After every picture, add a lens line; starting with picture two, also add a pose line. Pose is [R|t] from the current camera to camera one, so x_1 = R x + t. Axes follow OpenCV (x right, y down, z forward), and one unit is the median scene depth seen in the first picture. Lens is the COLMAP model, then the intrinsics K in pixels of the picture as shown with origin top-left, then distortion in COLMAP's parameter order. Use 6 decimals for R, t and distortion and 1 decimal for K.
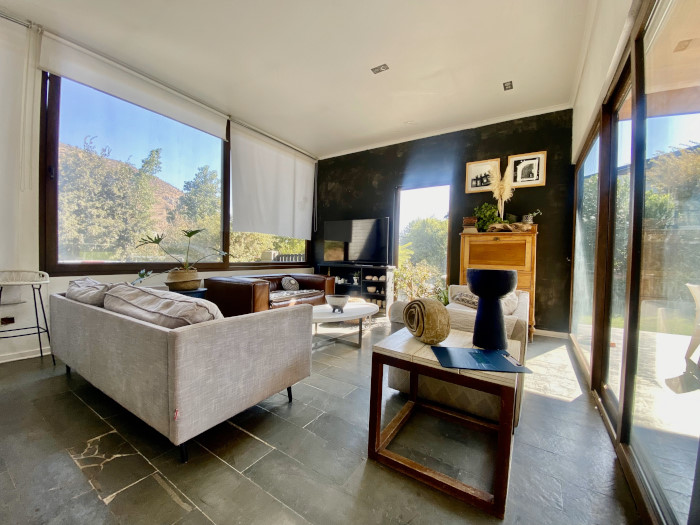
lens RADIAL K [[284.8, 0, 352.2], [0, 284.8, 268.4], [0, 0, 1]] dist [-0.021411, -0.006854]
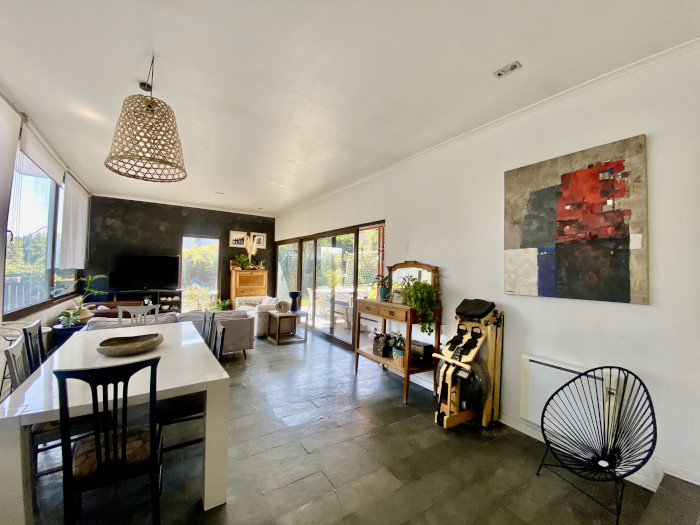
lens RADIAL K [[284.8, 0, 357.1], [0, 284.8, 263.1], [0, 0, 1]] dist [-0.021411, -0.006854]
pose [[0.338541, 0.002123, 0.940949, -1.144215], [0.025804, 0.999600, -0.011539, -0.127227], [-0.940598, 0.028187, 0.338351, -0.432168]]
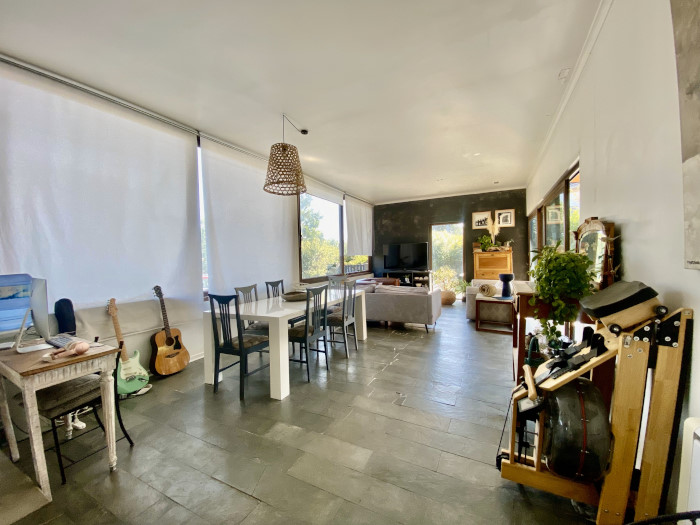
lens RADIAL K [[284.8, 0, 348.3], [0, 284.8, 261.9], [0, 0, 1]] dist [-0.021411, -0.006854]
pose [[0.995618, -0.047737, 0.080409, -0.603644], [0.049538, 0.998561, -0.020543, -0.062241], [-0.079313, 0.024436, 0.996550, -0.818688]]
